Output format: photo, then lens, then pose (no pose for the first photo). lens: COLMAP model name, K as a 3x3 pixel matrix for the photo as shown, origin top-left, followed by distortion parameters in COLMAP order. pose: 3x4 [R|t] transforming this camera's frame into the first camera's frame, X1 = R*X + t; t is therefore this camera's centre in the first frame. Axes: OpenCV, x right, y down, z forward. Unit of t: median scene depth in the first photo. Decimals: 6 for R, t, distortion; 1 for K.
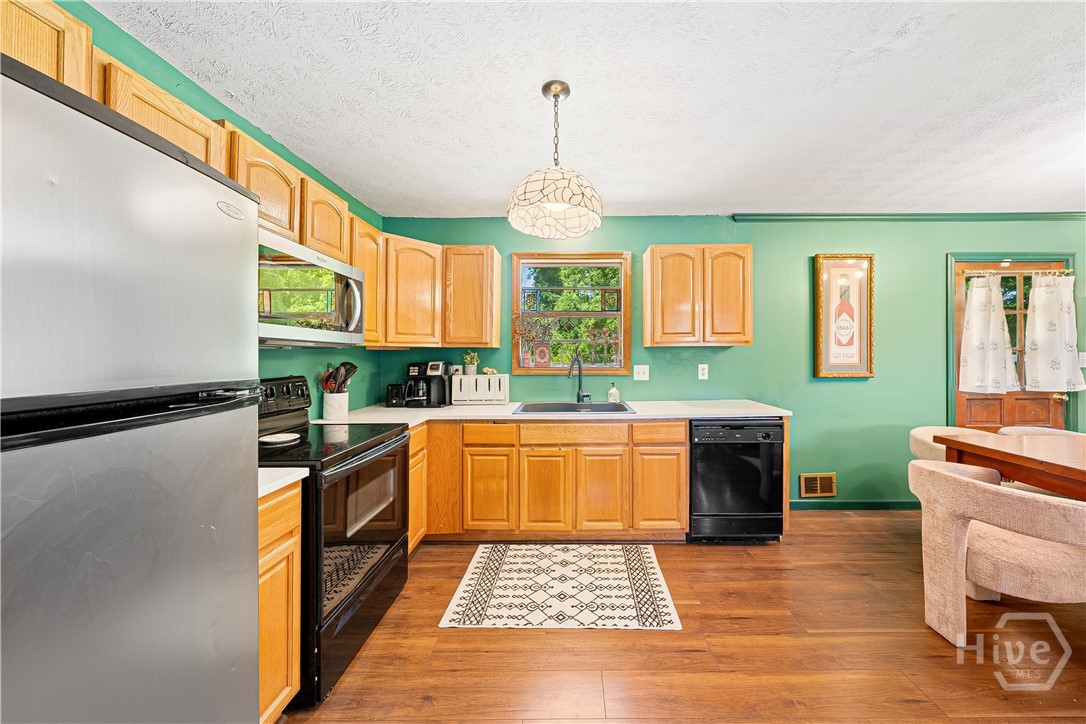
lens RADIAL K [[371.7, 0, 577.5], [0, 371.7, 350.7], [0, 0, 1]] dist [-0.001573, -0.000122]
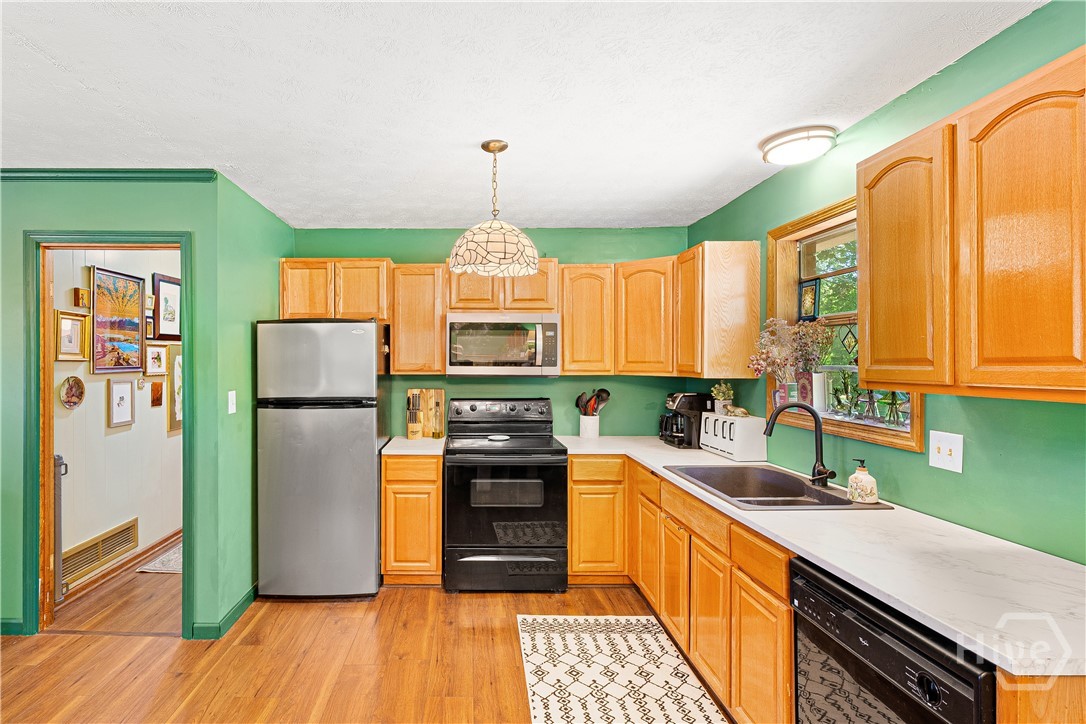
lens RADIAL K [[552.6, 0, 483.5], [0, 552.6, 363.9], [0, 0, 1]] dist [-0.000938, 0.000433]
pose [[0.007071, 0.004296, -0.999966, 1.127973], [0.006656, 0.999968, 0.004343, -0.060572], [0.999953, -0.006686, 0.007043, 0.711618]]
